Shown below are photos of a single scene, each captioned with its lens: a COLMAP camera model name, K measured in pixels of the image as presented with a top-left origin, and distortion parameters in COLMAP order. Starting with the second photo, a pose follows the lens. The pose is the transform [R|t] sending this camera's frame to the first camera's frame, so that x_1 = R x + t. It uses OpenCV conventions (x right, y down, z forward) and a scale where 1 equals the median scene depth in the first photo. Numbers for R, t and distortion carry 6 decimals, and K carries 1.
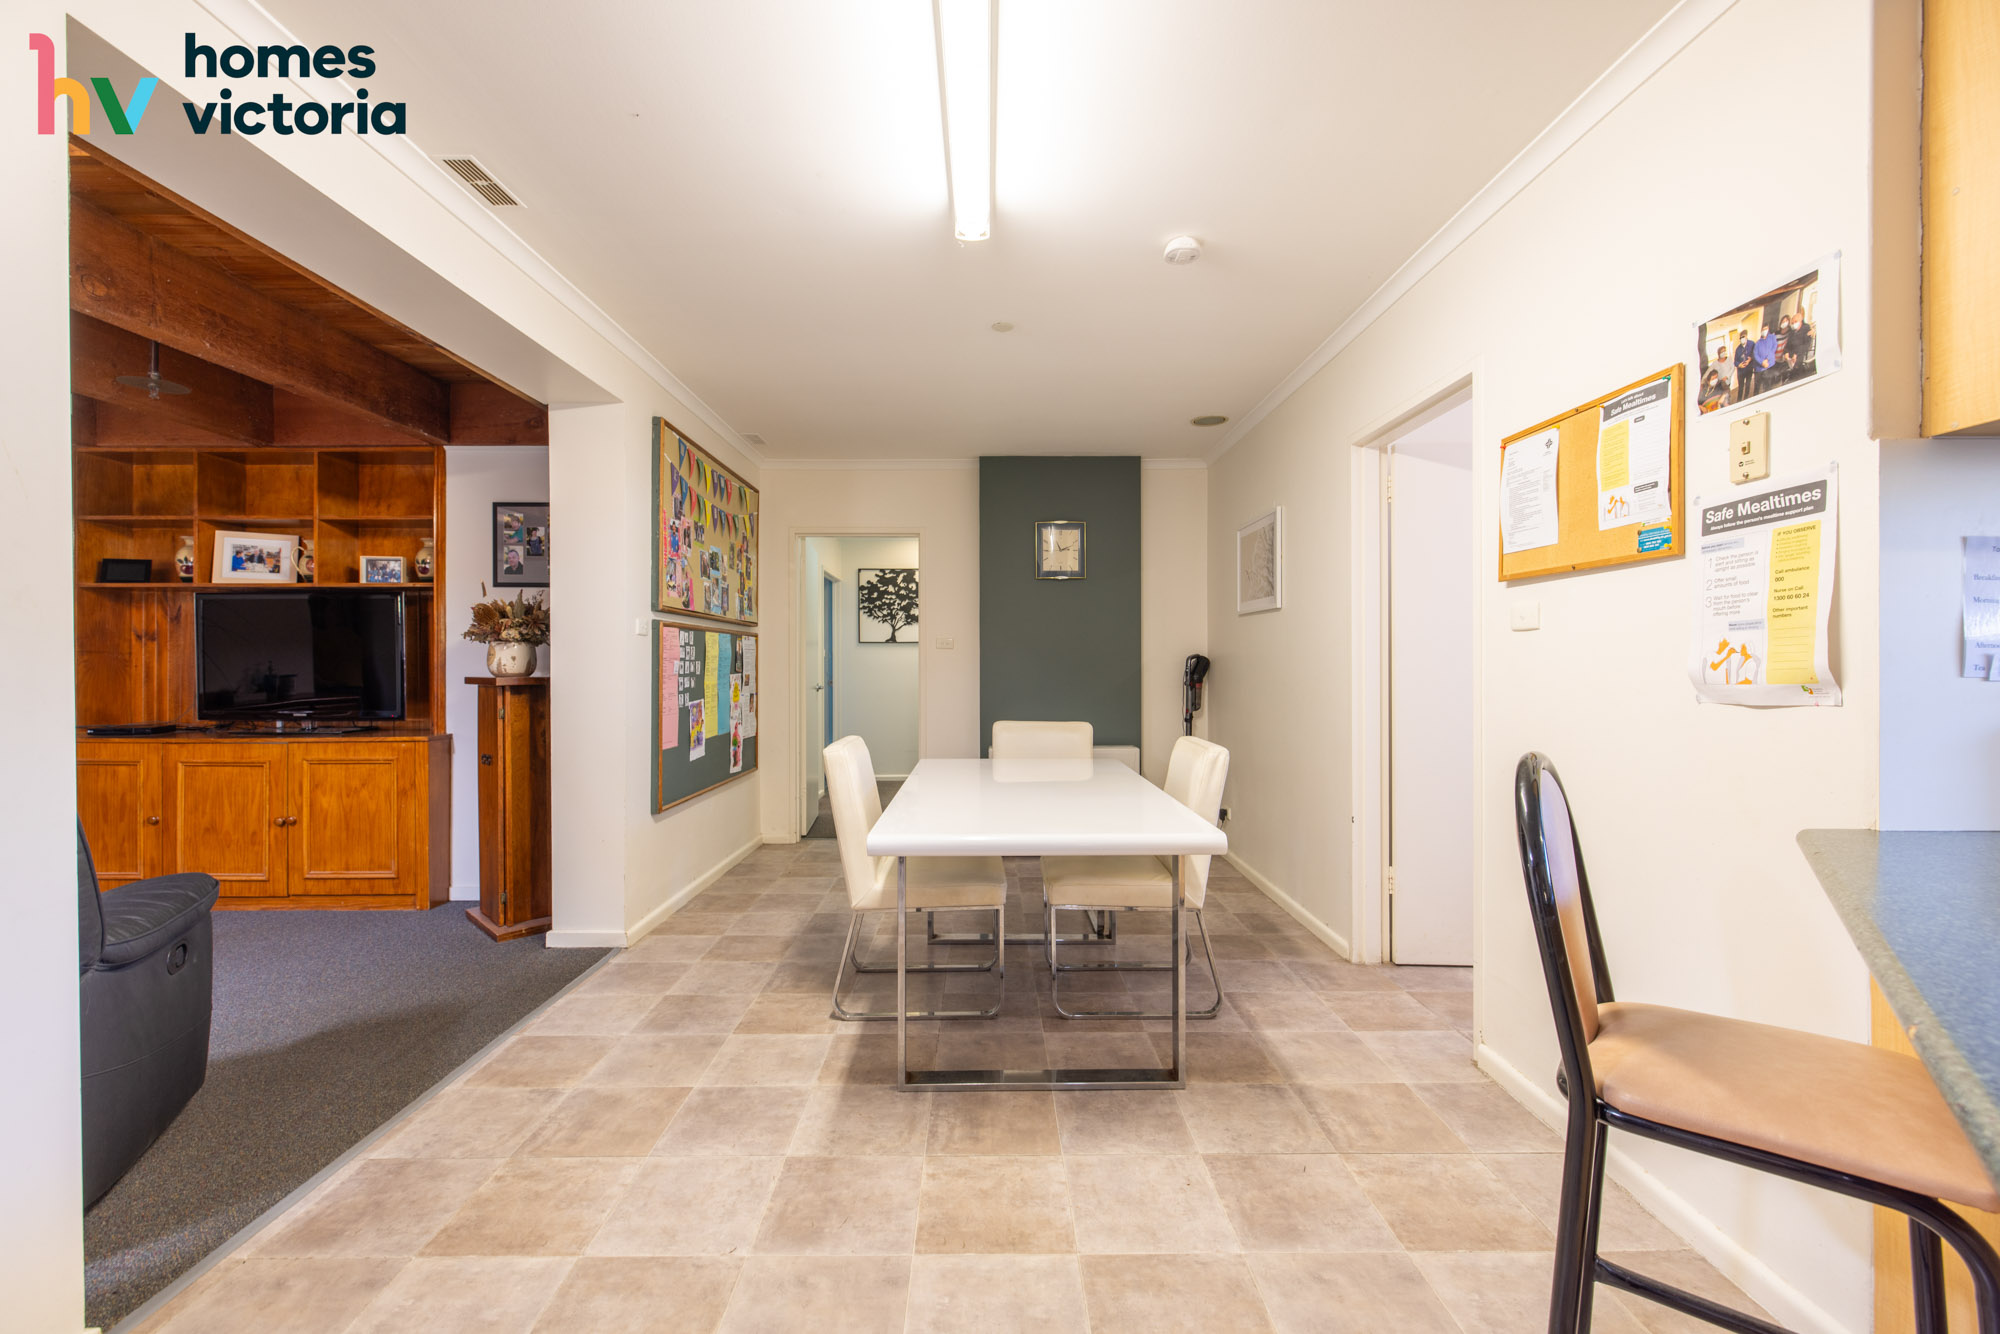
lens RADIAL K [[843.4, 0, 992.9], [0, 843.4, 665.3], [0, 0, 1]] dist [-0.001057, -0.000026]
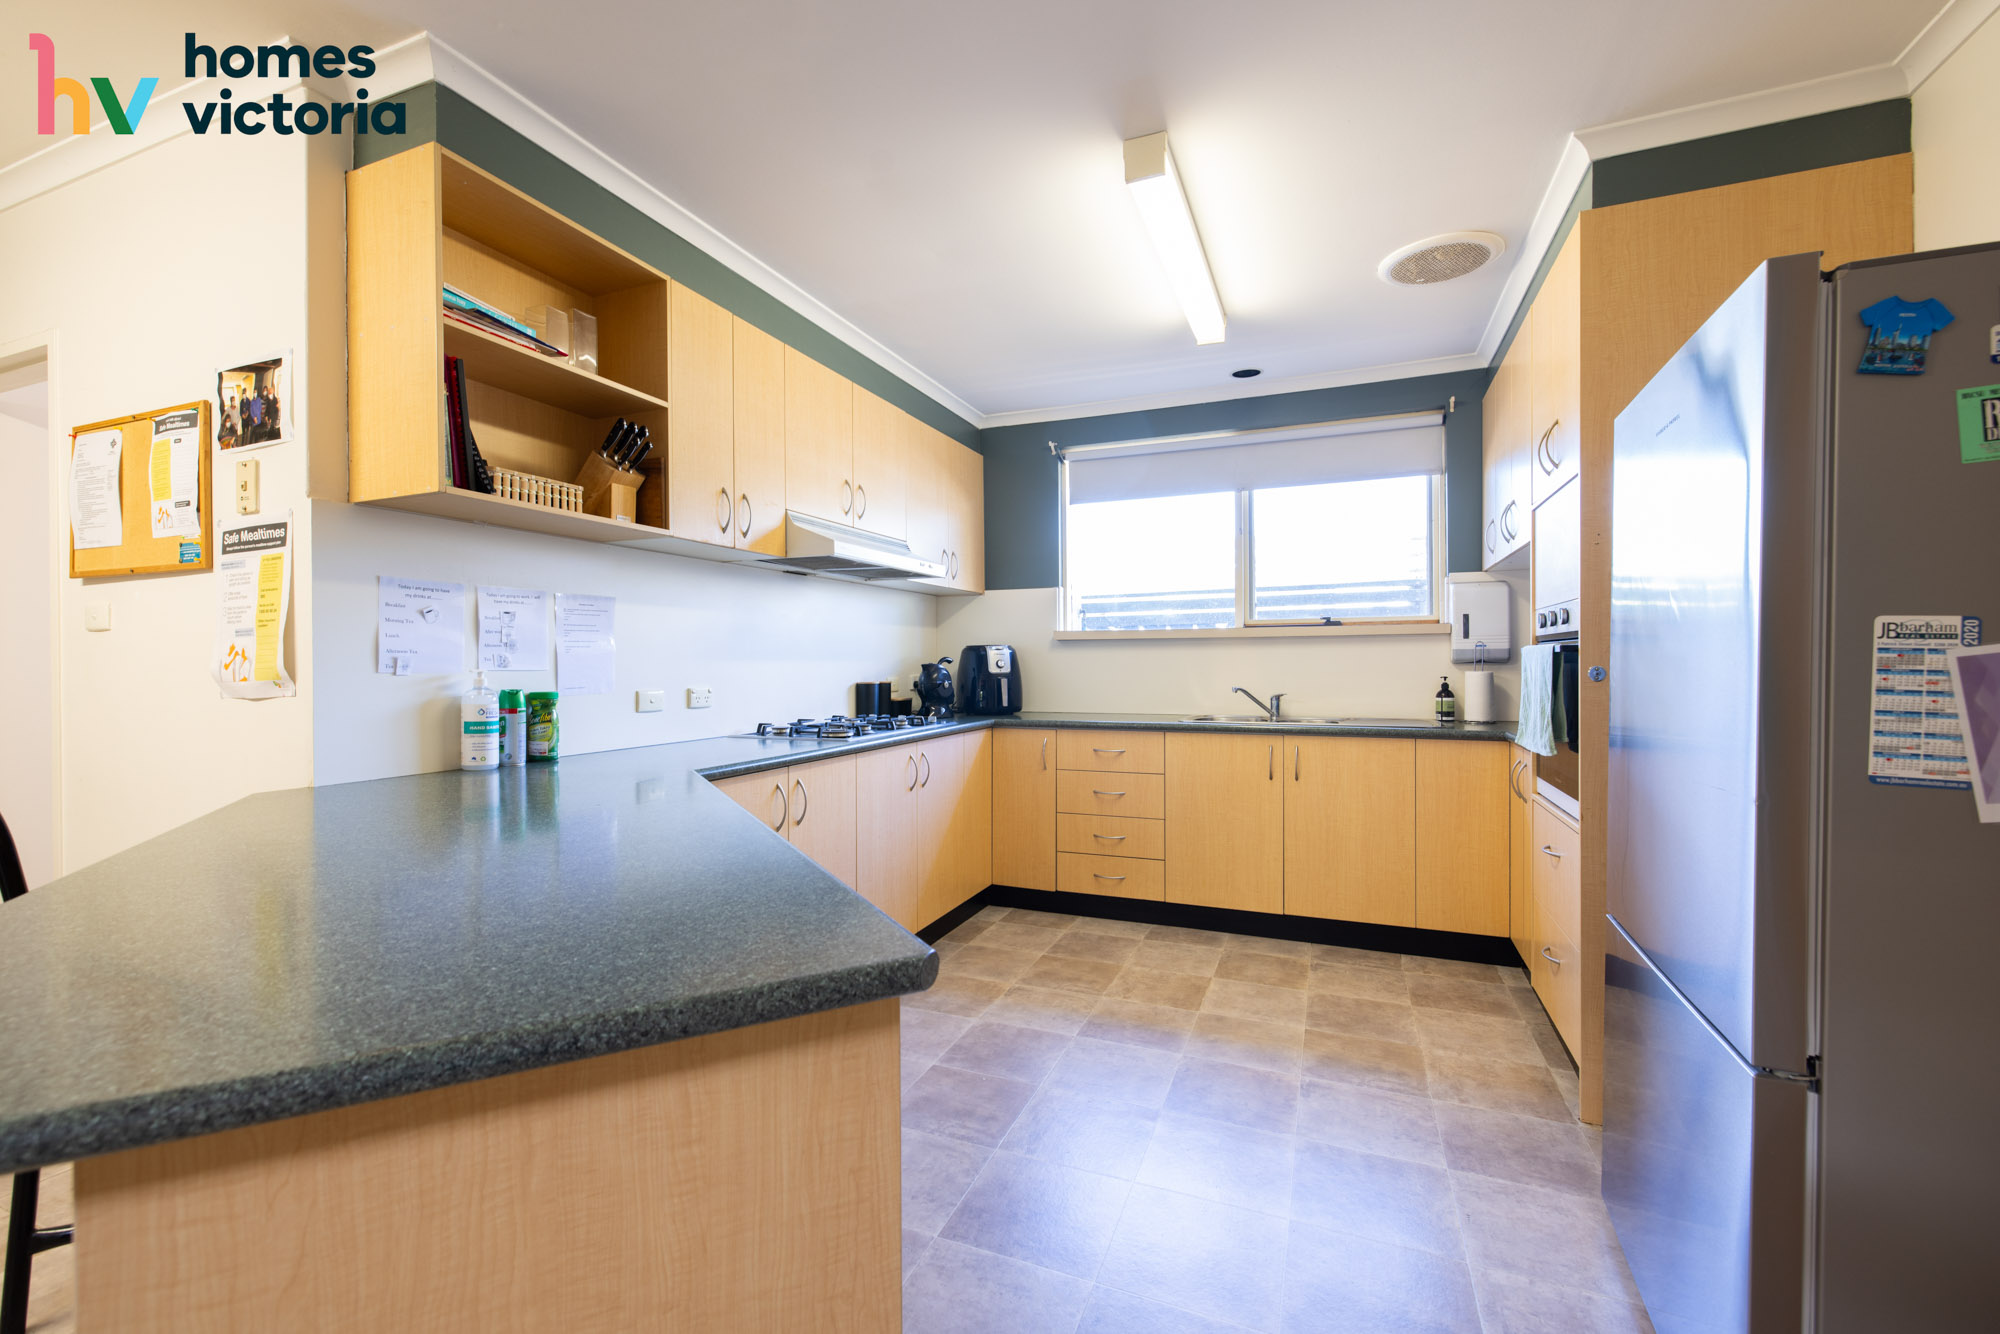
lens RADIAL K [[819.5, 0, 1005.8], [0, 819.5, 660.8], [0, 0, 1]] dist [0.008484, 0.000115]
pose [[0.386680, -0.002132, 0.922211, 0.200345], [0.007545, 0.999971, -0.000852, 0.002029], [-0.922183, 0.007287, 0.386685, -0.415498]]
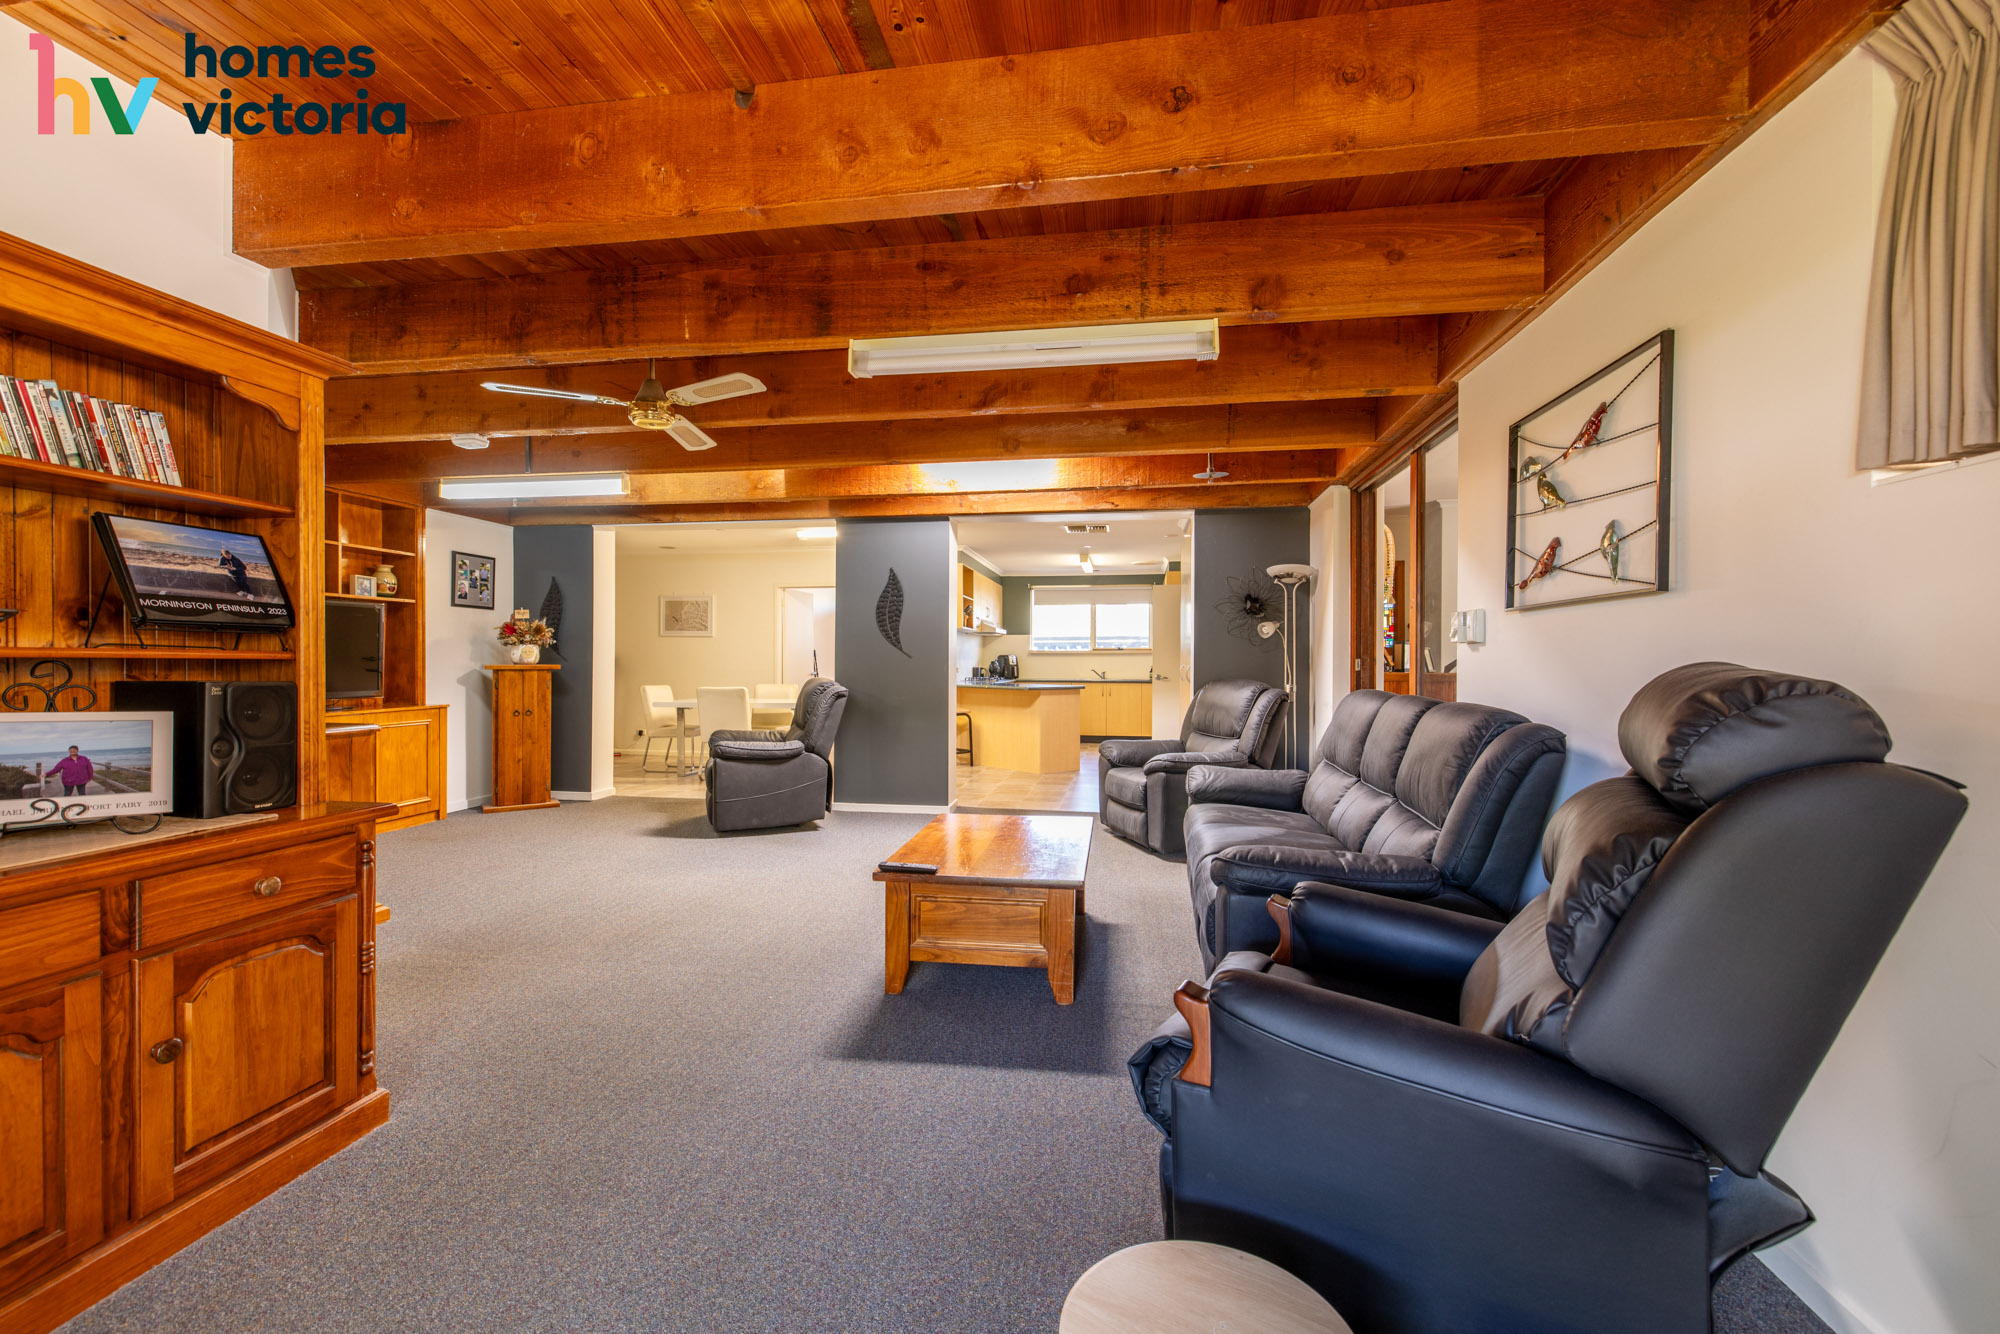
lens RADIAL K [[843.4, 0, 992.9], [0, 843.4, 665.3], [0, 0, 1]] dist [-0.001057, -0.000026]
pose [[0.166560, -0.003432, 0.986025, -4.405524], [-0.001369, 0.999992, 0.003711, 0.015412], [-0.986030, -0.001968, 0.166554, -0.495196]]
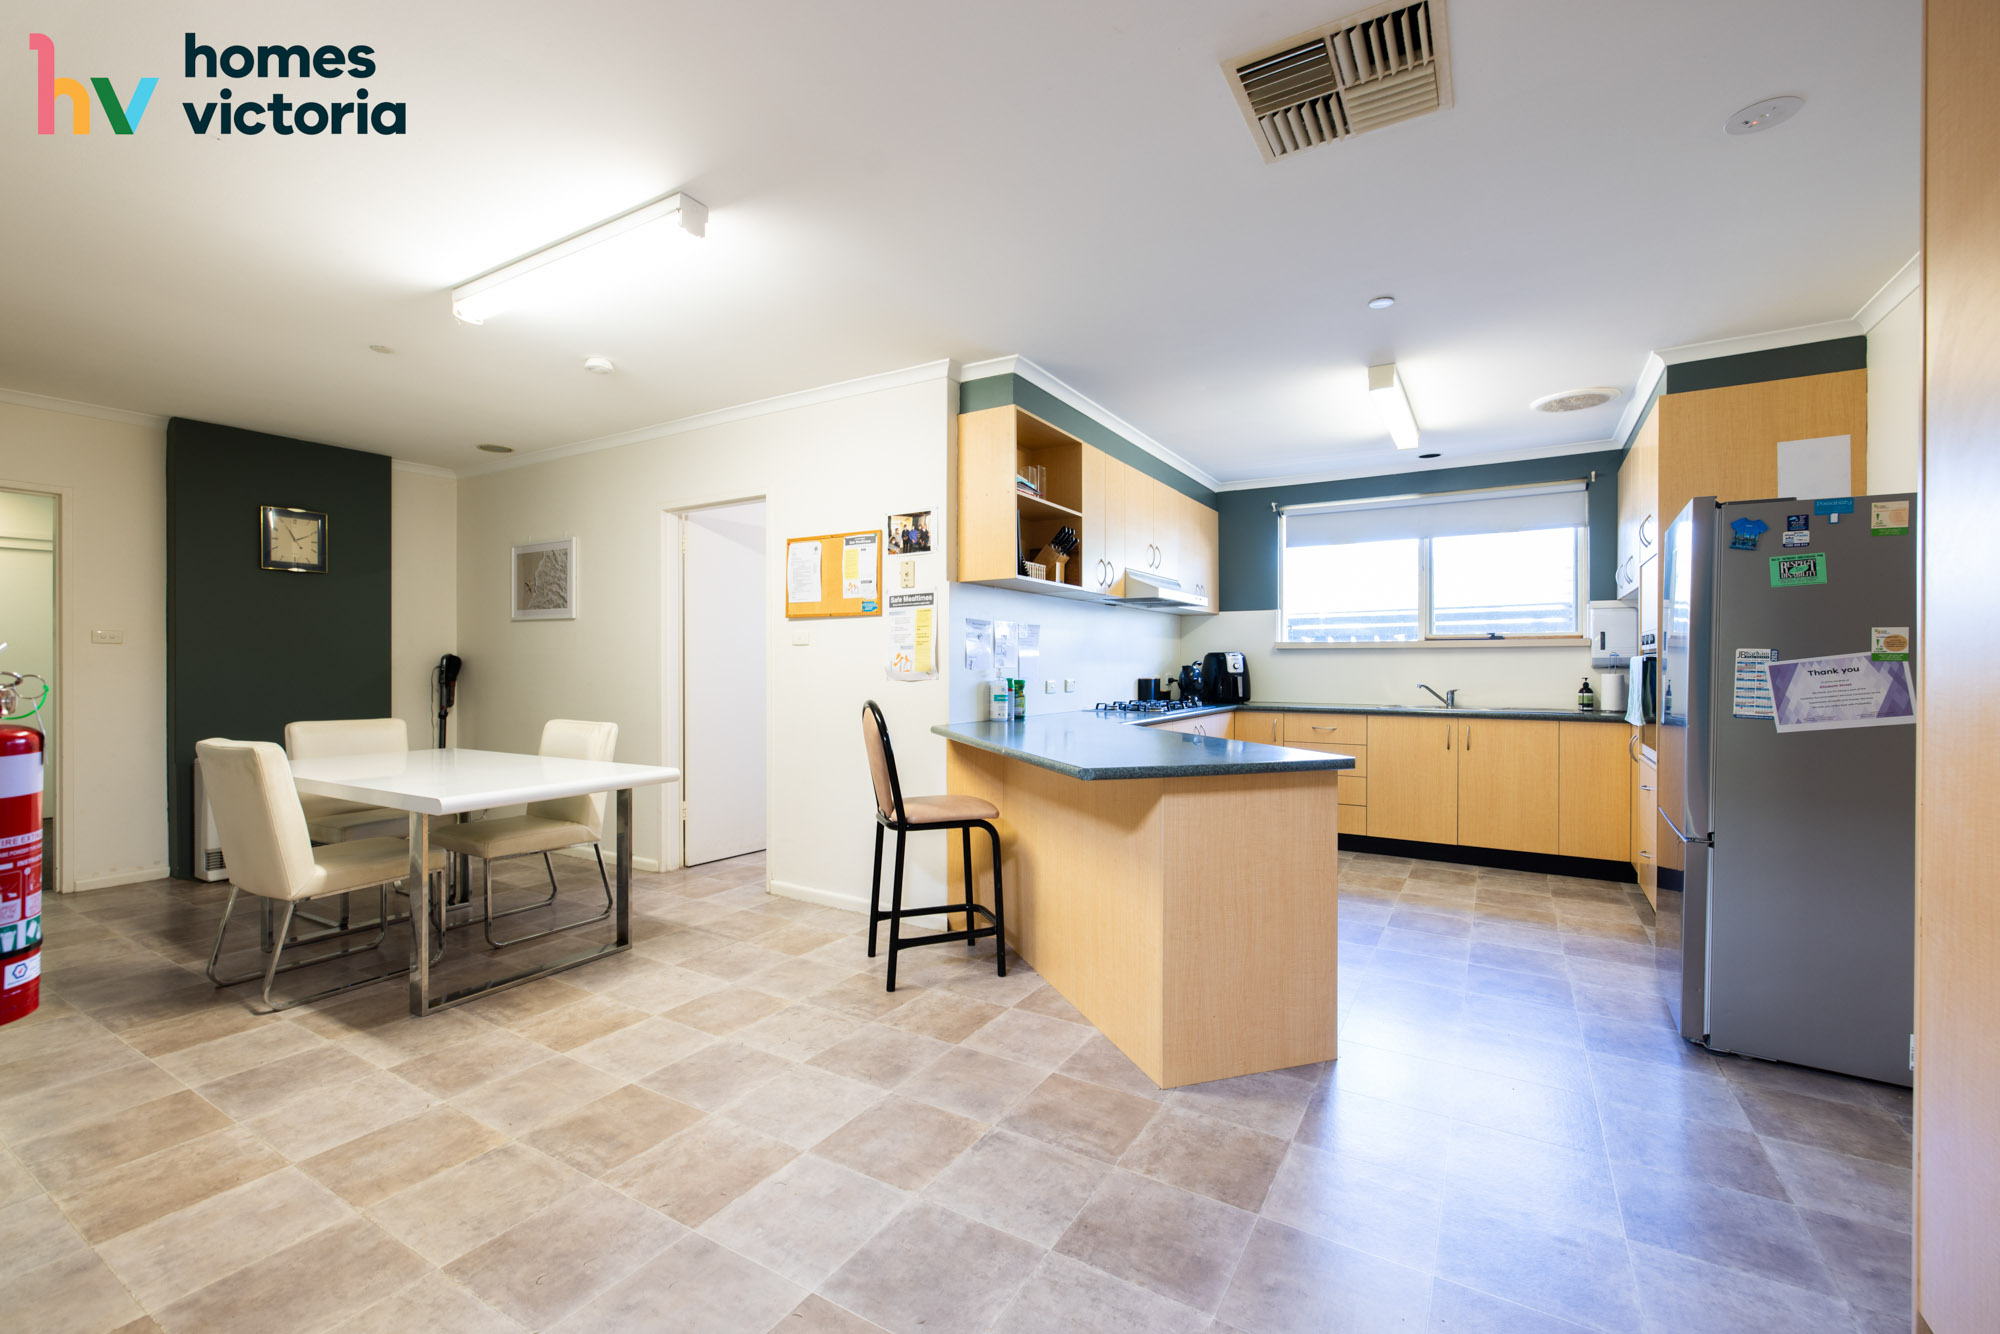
lens RADIAL K [[843.4, 0, 992.9], [0, 843.4, 665.3], [0, 0, 1]] dist [-0.001057, -0.000026]
pose [[0.527318, -0.001849, 0.849666, -0.921624], [0.000637, 0.999998, 0.001781, -0.000279], [-0.849668, -0.000398, 0.527319, -0.432935]]
